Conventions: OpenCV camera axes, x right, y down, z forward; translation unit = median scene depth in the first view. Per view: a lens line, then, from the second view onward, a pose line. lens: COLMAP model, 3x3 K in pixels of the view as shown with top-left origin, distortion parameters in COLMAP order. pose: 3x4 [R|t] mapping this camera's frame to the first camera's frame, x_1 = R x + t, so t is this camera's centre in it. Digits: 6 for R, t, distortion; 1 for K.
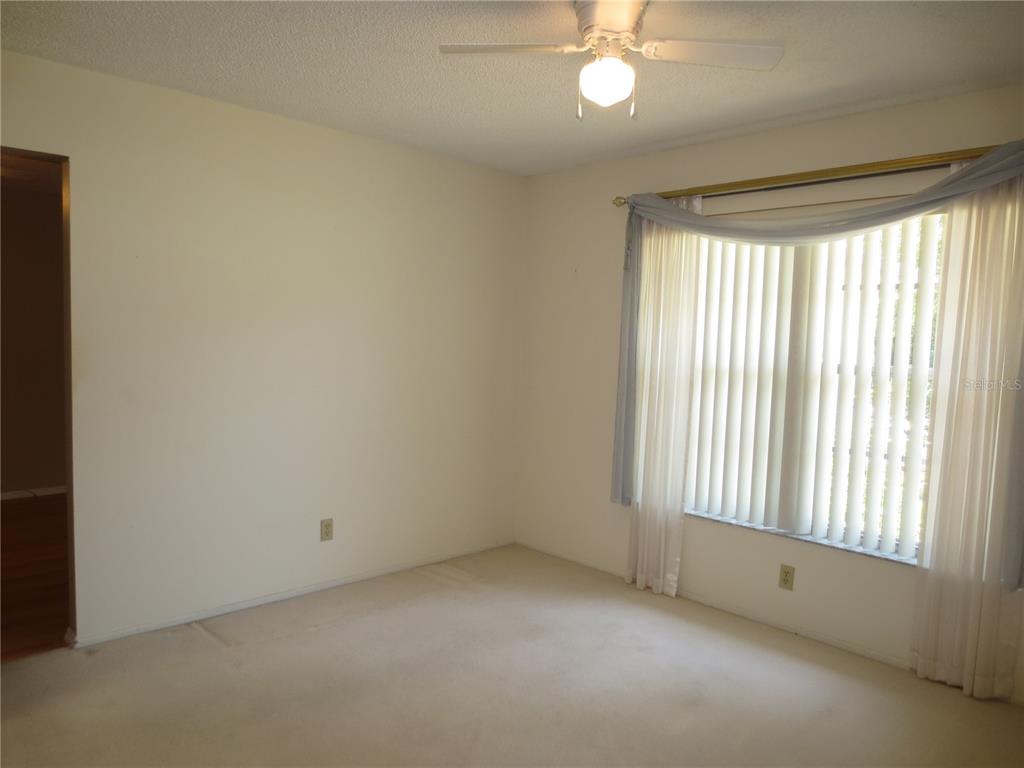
lens RADIAL K [[723.2, 0, 510.4], [0, 723.2, 385.5], [0, 0, 1]] dist [-0.021634, 0.011674]
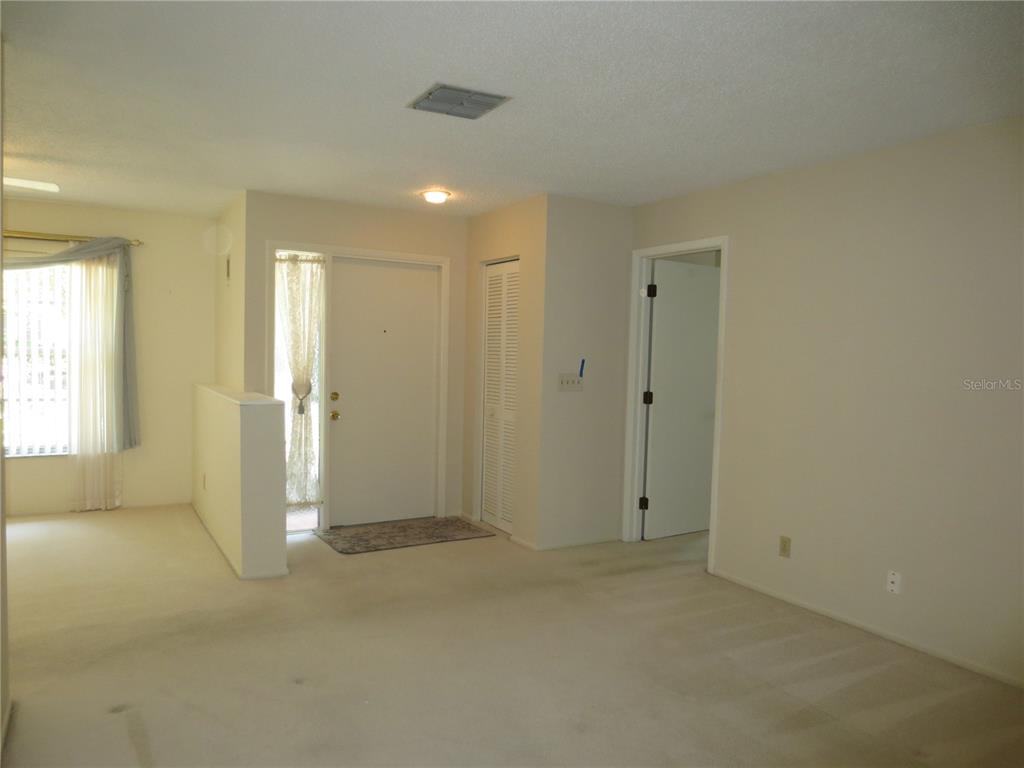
lens RADIAL K [[723.2, 0, 511.9], [0, 723.2, 386.9], [0, 0, 1]] dist [-0.021634, 0.011674]
pose [[0.244358, -0.078368, 0.966513, -0.850092], [0.054170, 0.996276, 0.067086, 0.012664], [-0.968171, 0.035963, 0.247693, -0.521775]]
